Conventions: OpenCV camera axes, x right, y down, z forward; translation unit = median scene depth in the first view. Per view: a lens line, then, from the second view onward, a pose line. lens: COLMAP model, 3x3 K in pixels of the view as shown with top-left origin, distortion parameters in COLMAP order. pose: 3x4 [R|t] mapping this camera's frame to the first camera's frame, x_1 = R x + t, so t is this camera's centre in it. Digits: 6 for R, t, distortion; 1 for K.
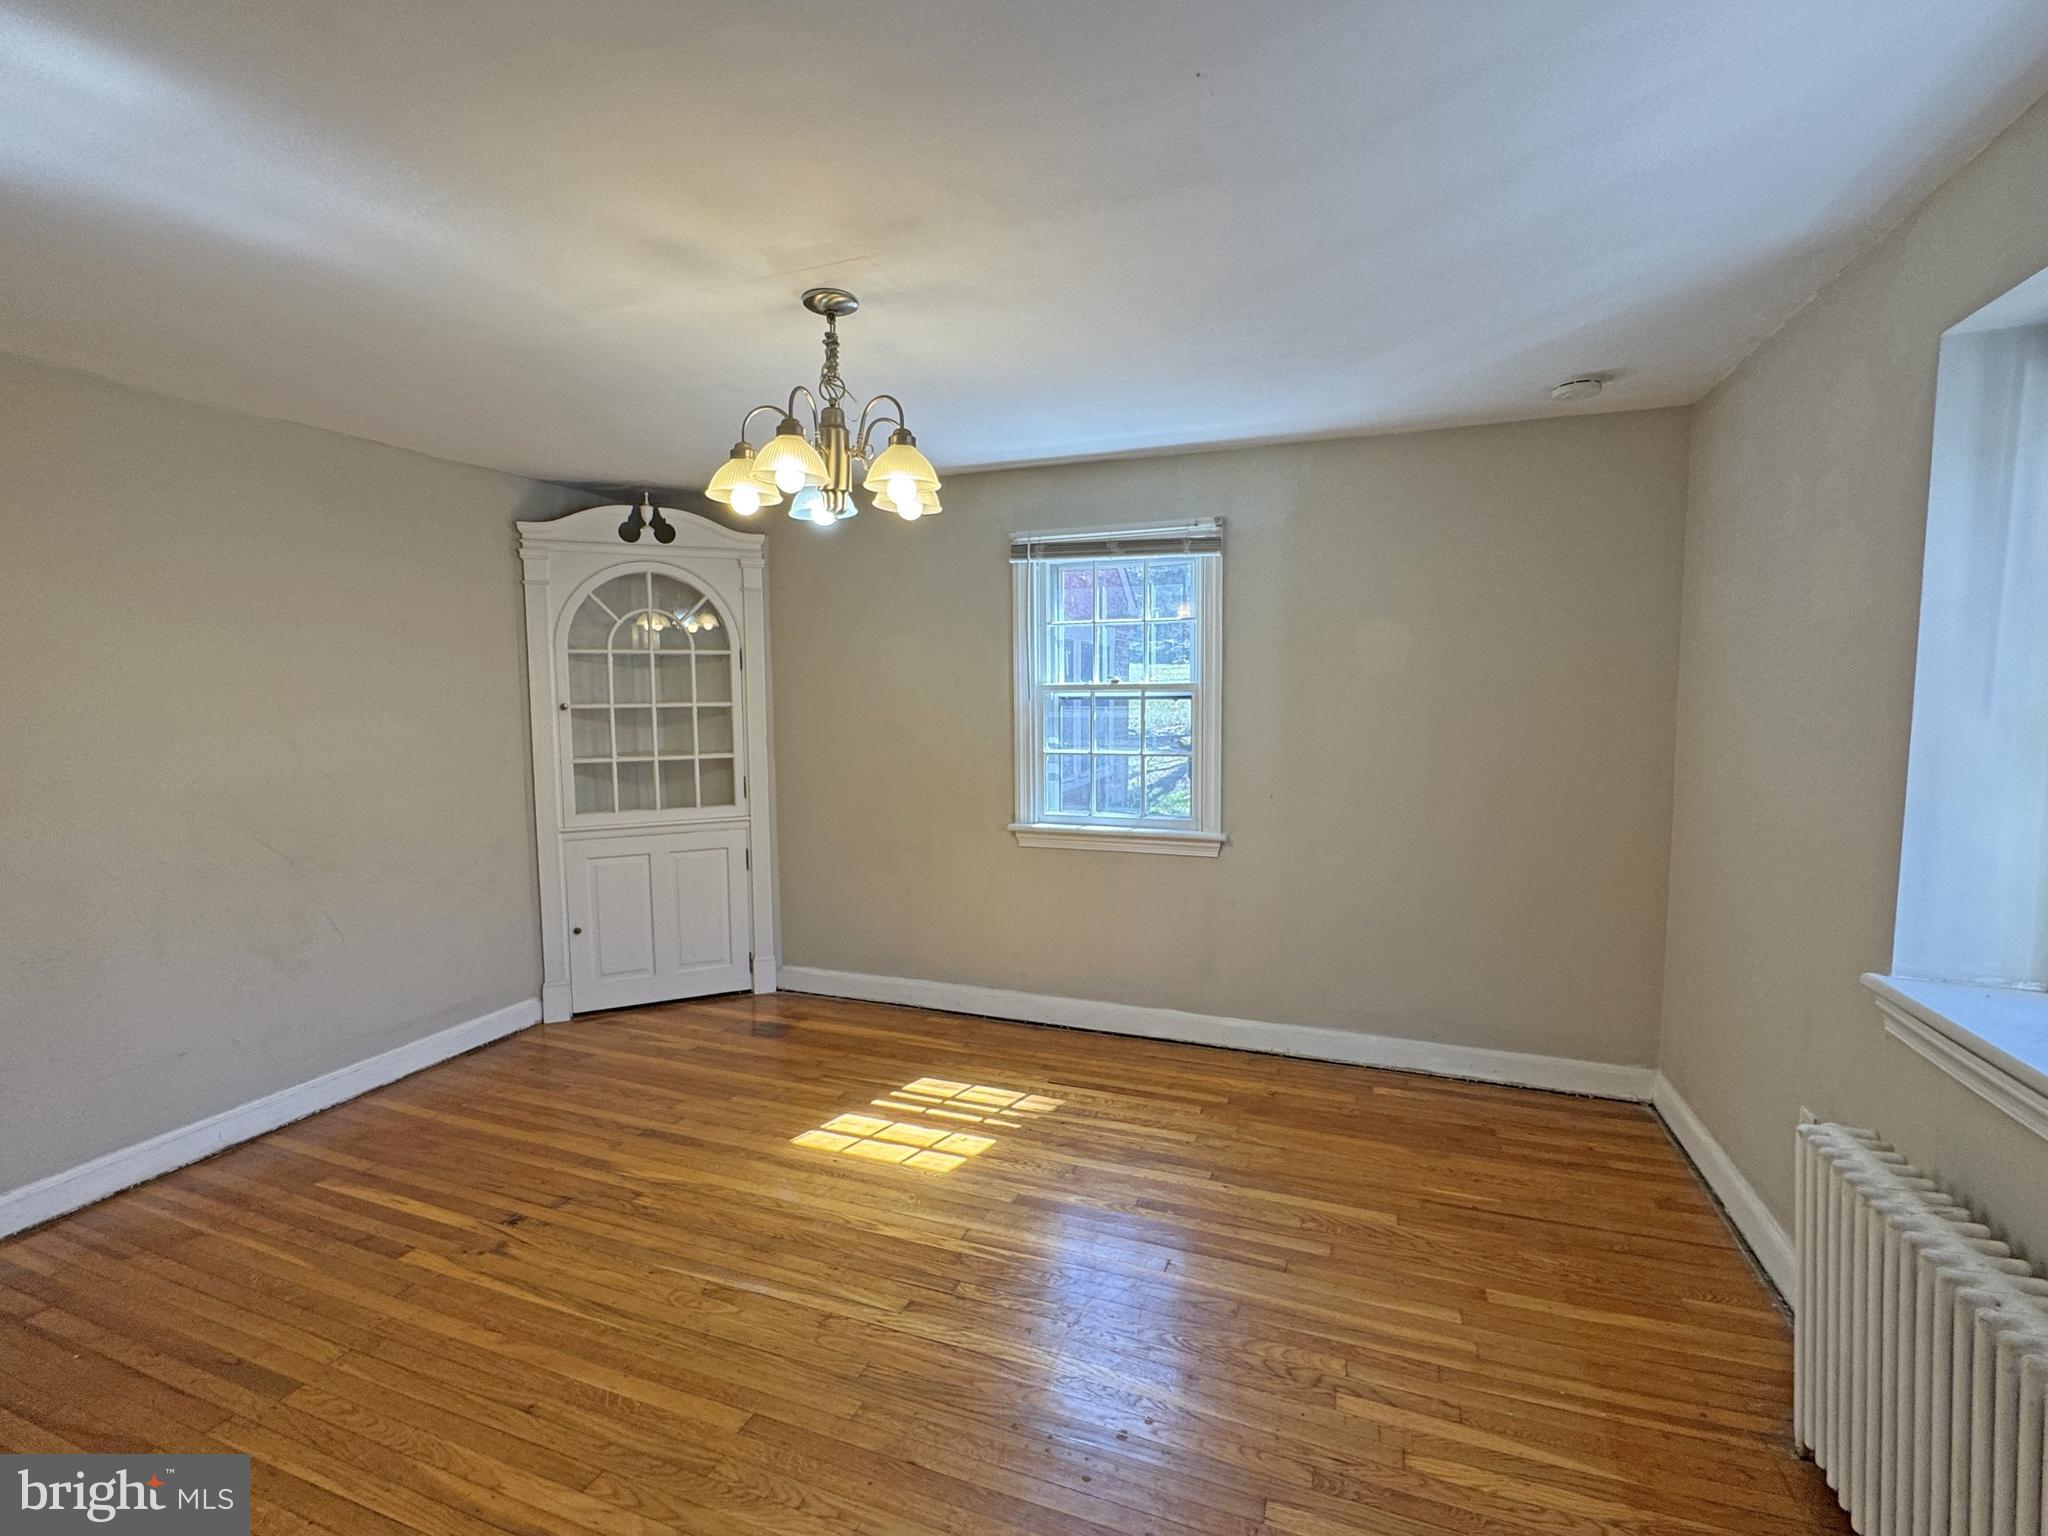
lens RADIAL K [[926.7, 0, 1024.5], [0, 926.7, 763.6], [0, 0, 1]] dist [-0.001525, 0.000221]
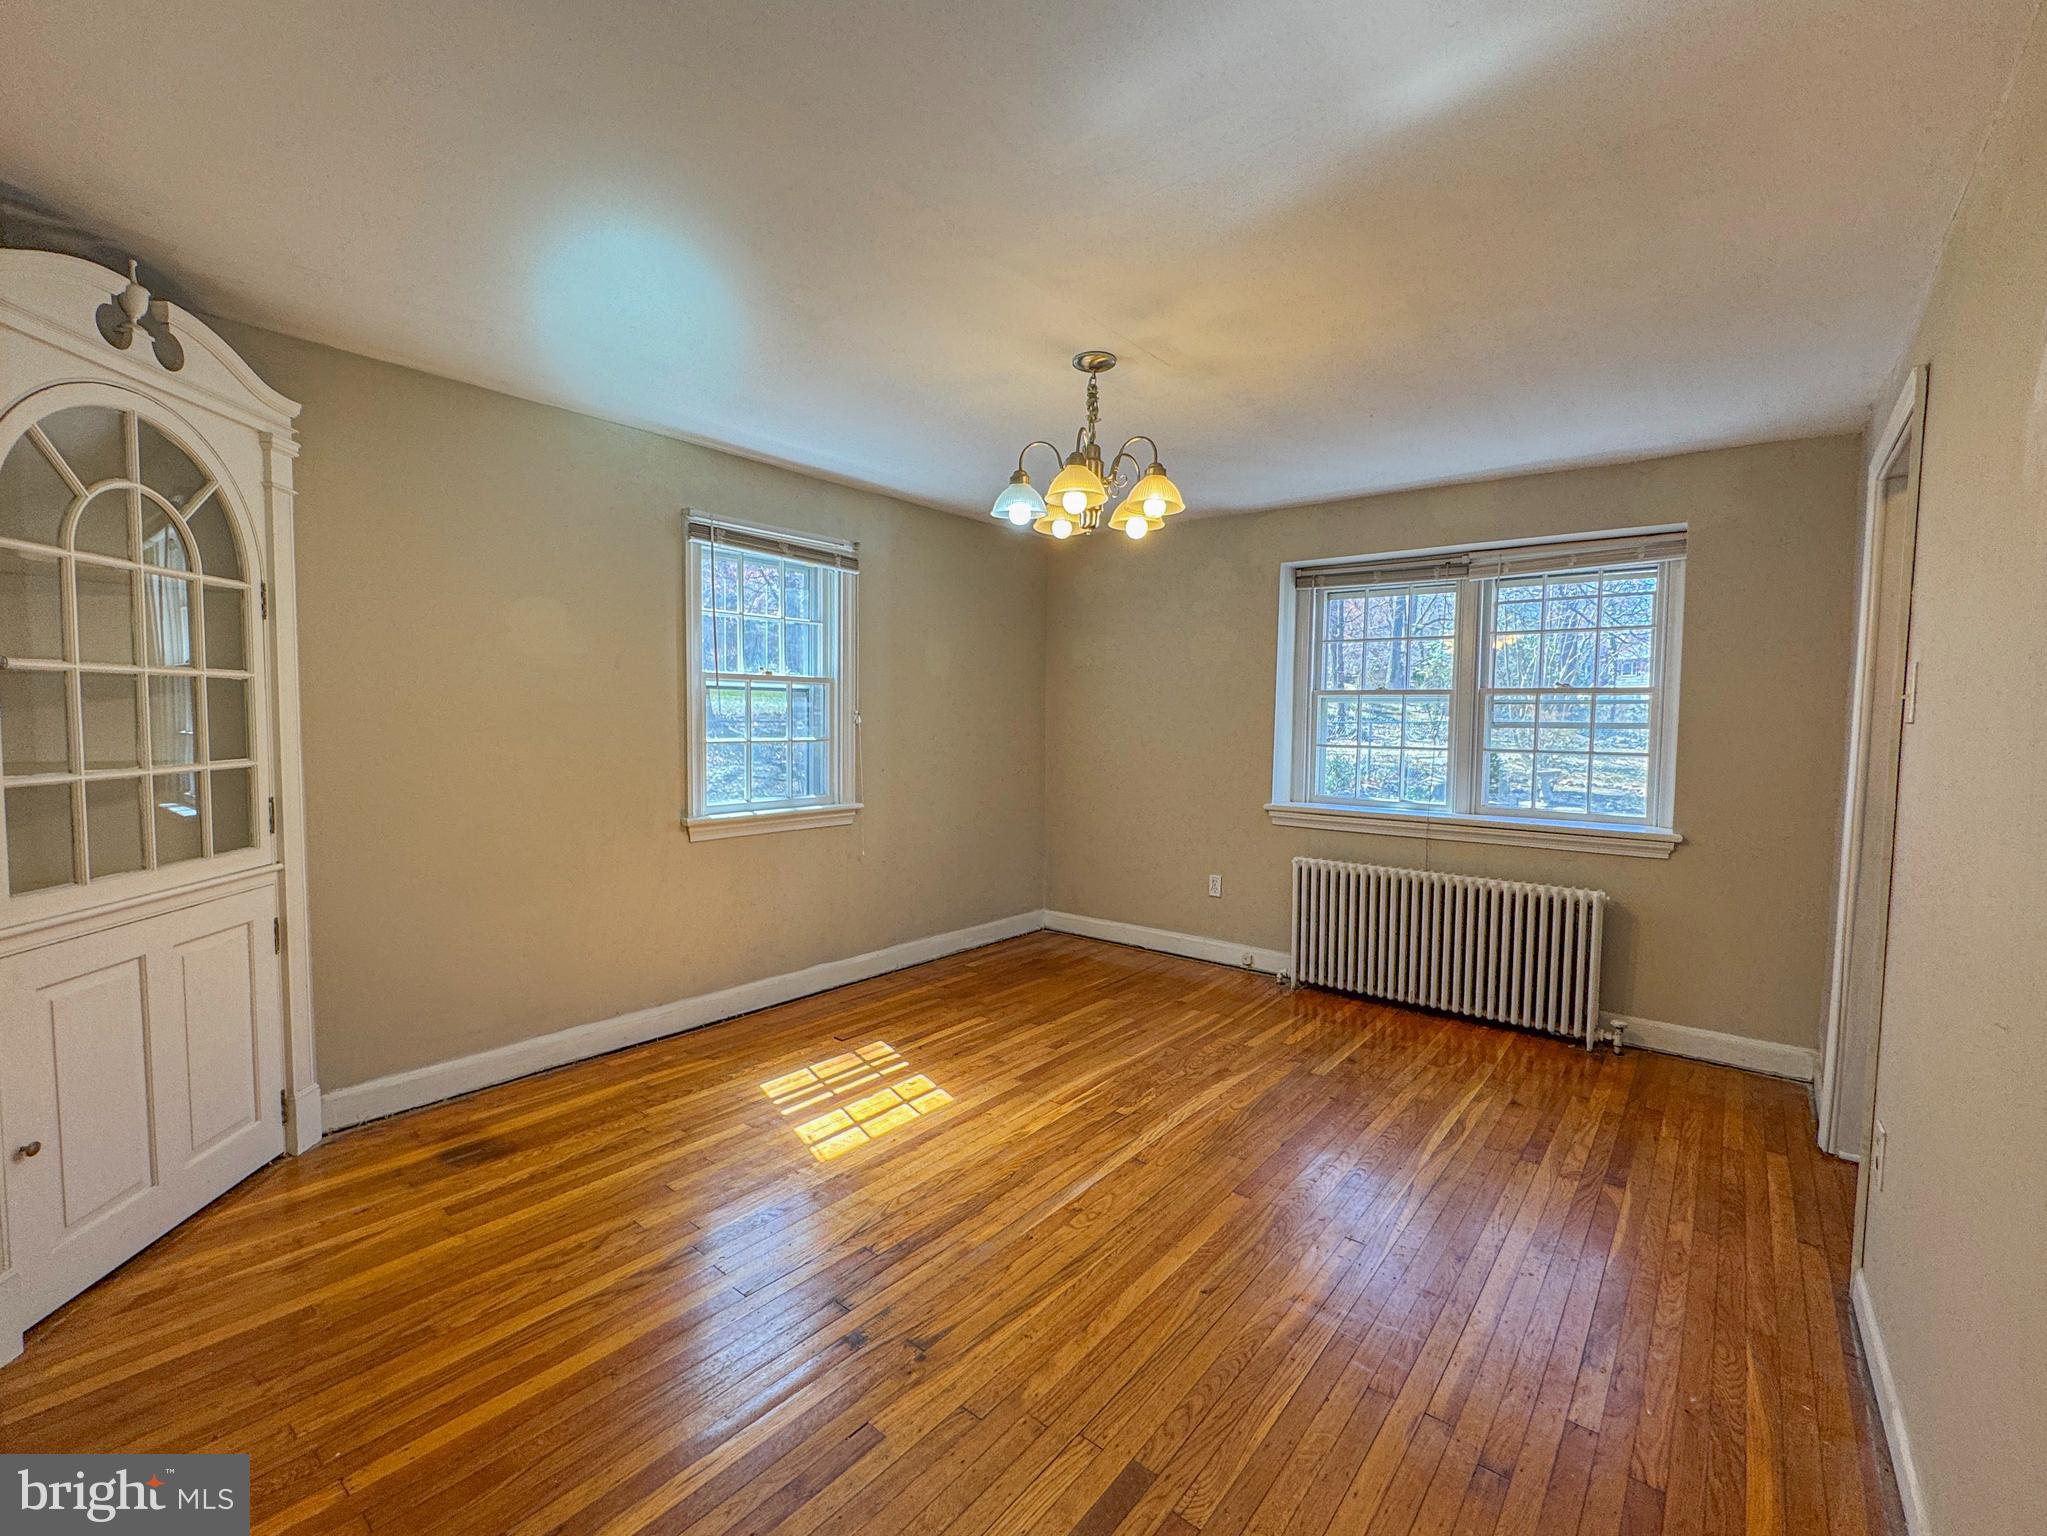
lens RADIAL K [[888.0, 0, 1018.6], [0, 888.0, 757.9], [0, 0, 1]] dist [0.001555, -0.000517]
pose [[0.321065, -0.036945, 0.946336, -0.858182], [0.057428, 0.998160, 0.019485, 0.006336], [-0.945315, 0.048090, 0.322595, 0.446054]]
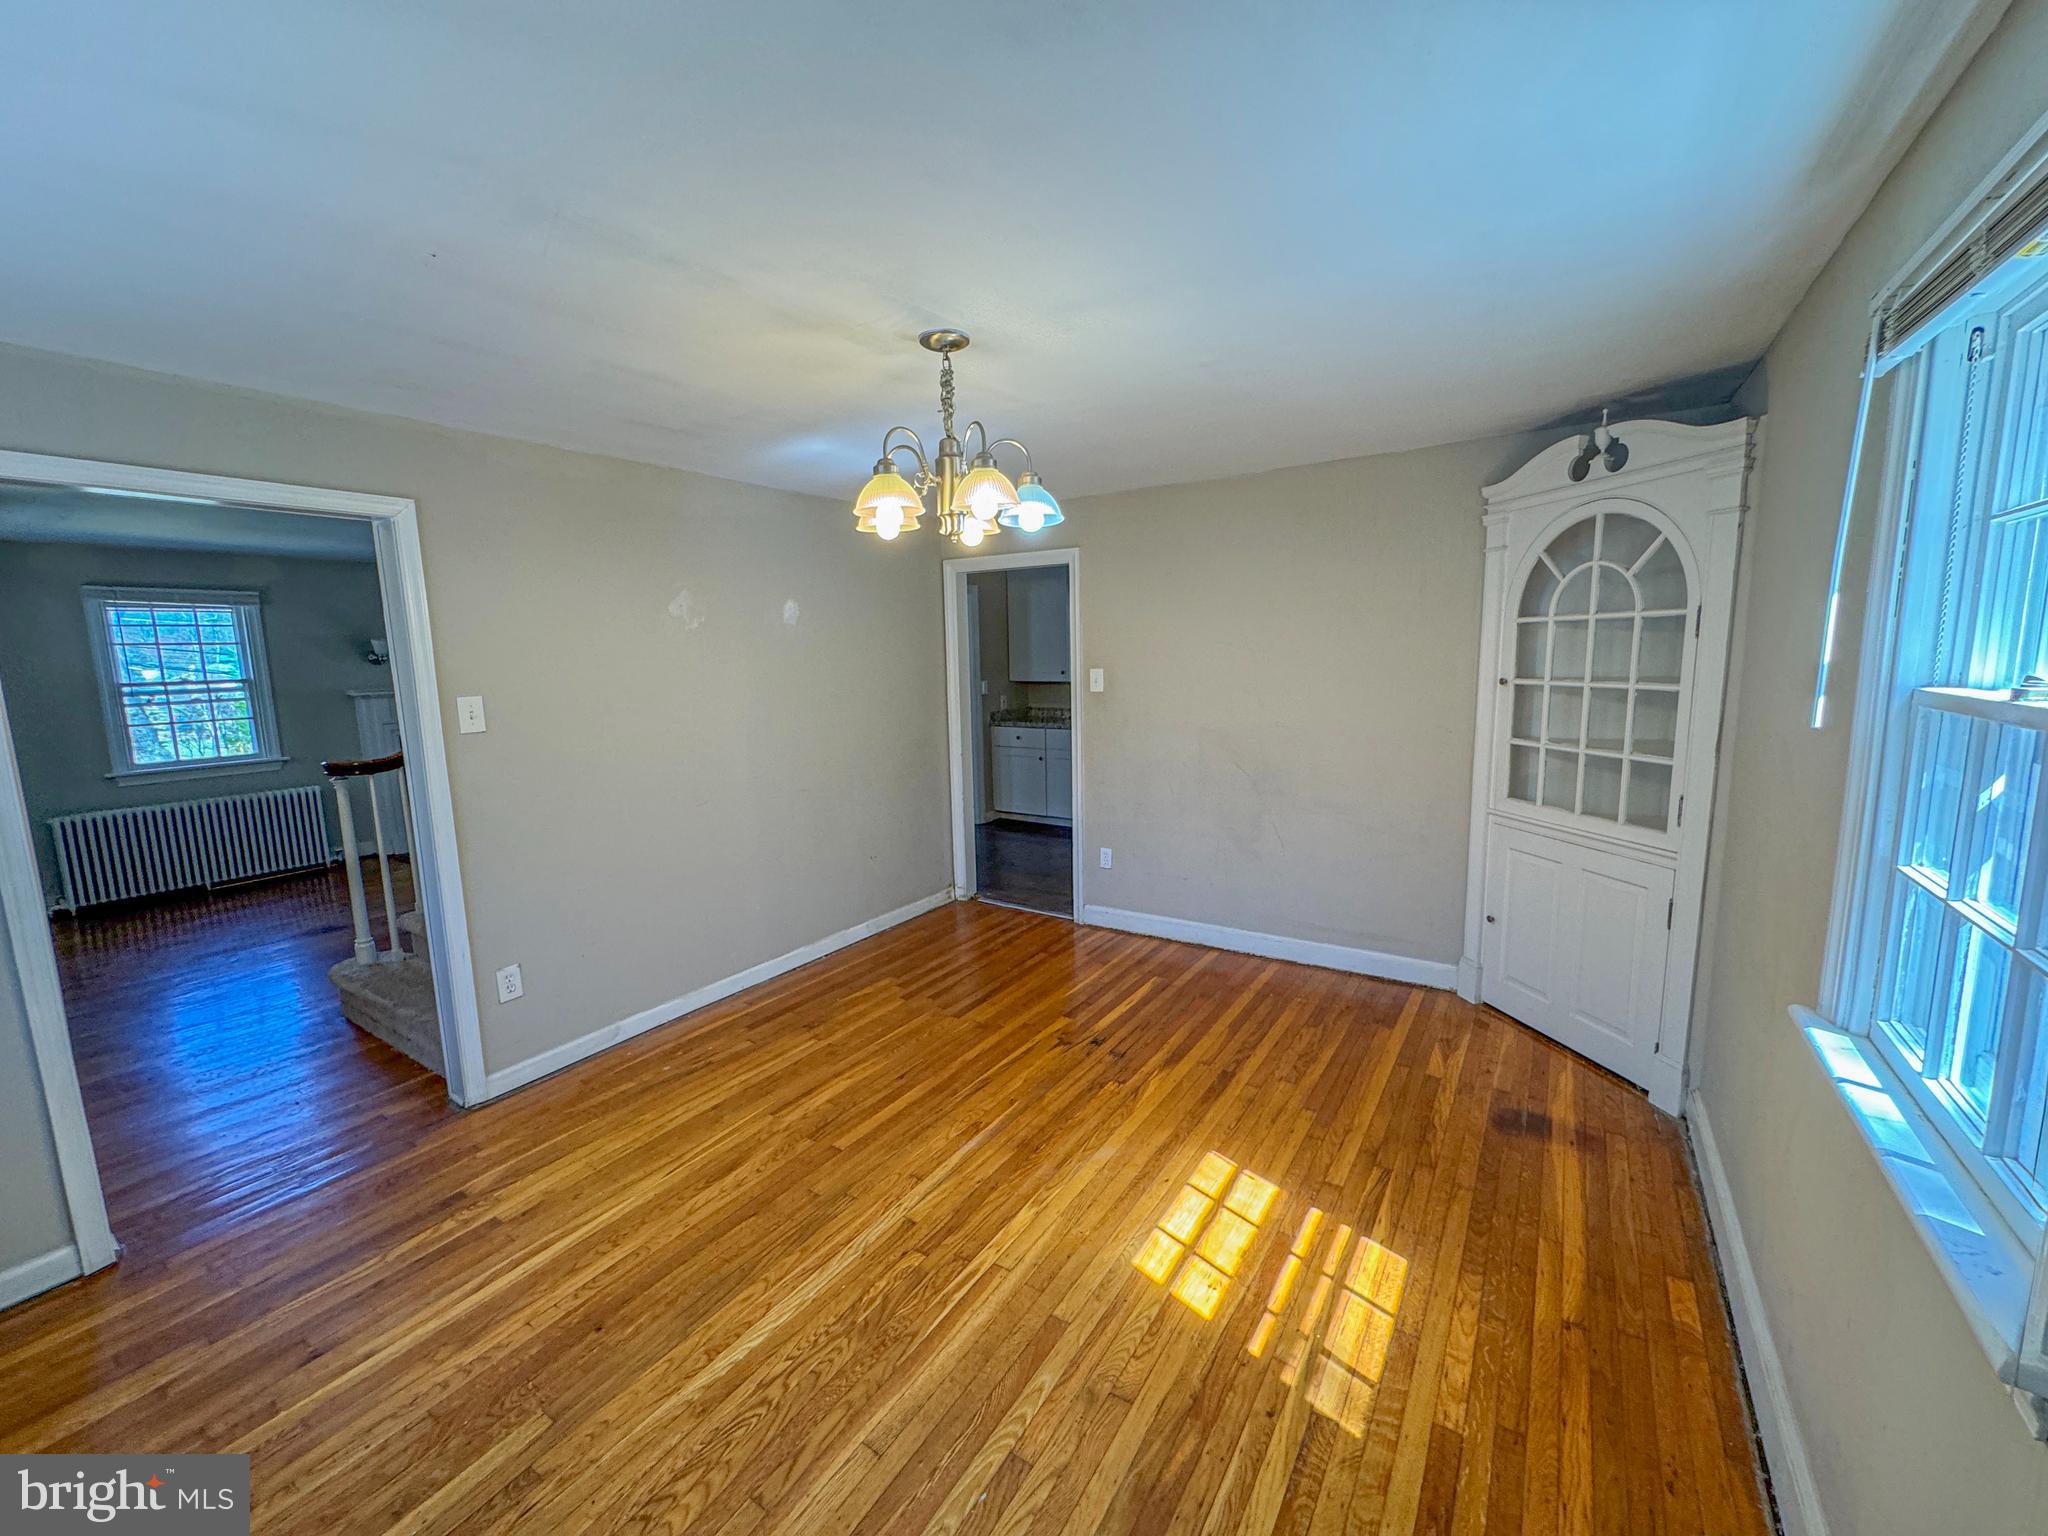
lens RADIAL K [[826.0, 0, 1030.6], [0, 826.0, 767.9], [0, 0, 1]] dist [-0.002253, -0.000134]
pose [[-0.215170, 0.153825, -0.964386, 0.476187], [-0.051610, 0.984345, 0.168524, -0.104228], [0.975212, 0.086033, -0.203862, 0.817024]]
